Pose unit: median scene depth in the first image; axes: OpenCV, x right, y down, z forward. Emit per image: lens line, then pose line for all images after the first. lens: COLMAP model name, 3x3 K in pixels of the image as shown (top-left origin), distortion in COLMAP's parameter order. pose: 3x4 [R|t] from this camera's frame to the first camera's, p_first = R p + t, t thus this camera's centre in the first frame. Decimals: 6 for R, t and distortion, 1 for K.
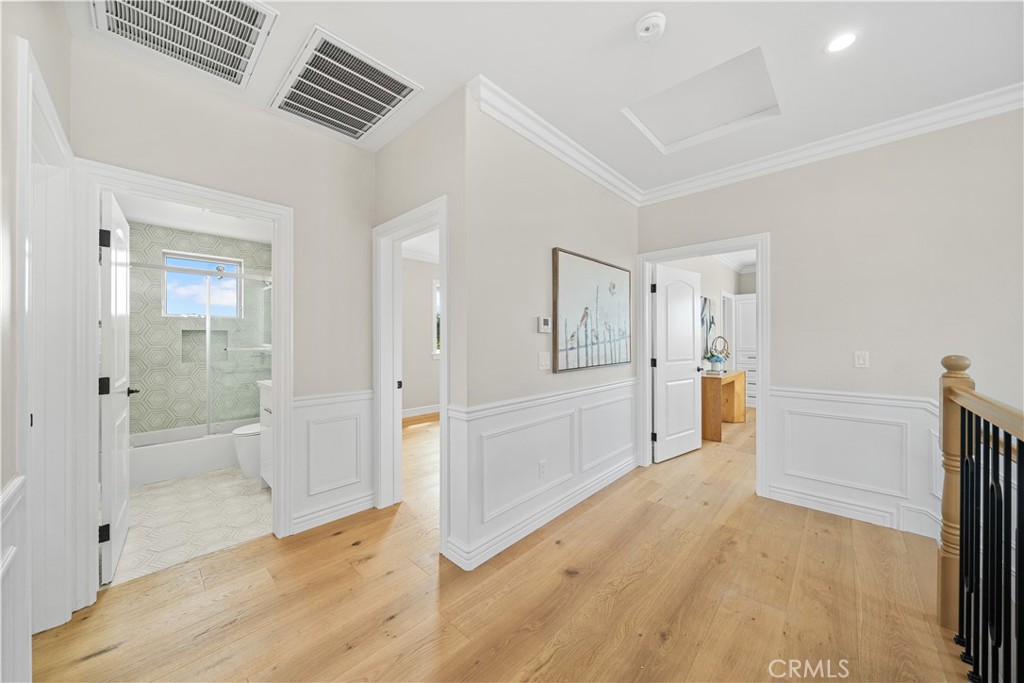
lens RADIAL K [[355.8, 0, 506.6], [0, 355.8, 340.0], [0, 0, 1]] dist [-0.001657, -0.000026]
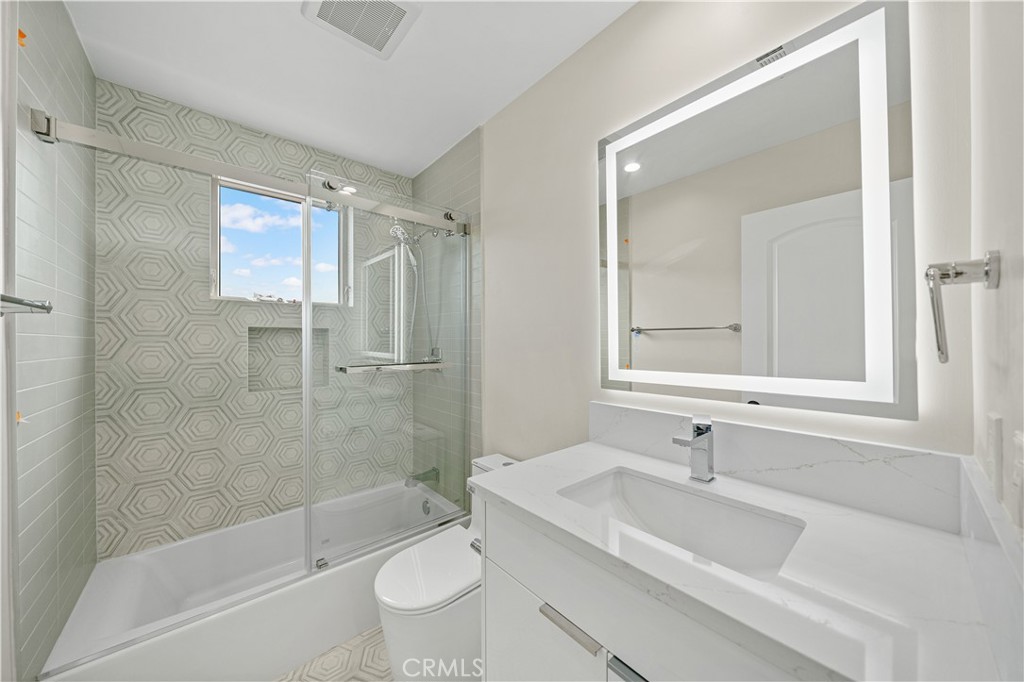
lens RADIAL K [[355.8, 0, 509.9], [0, 355.8, 340.0], [0, 0, 1]] dist [-0.001657, -0.000026]
pose [[0.997487, 0.004104, -0.070725, -0.514013], [-0.003591, 0.999966, 0.007377, -0.014686], [0.070752, -0.007104, 0.997469, 0.529281]]
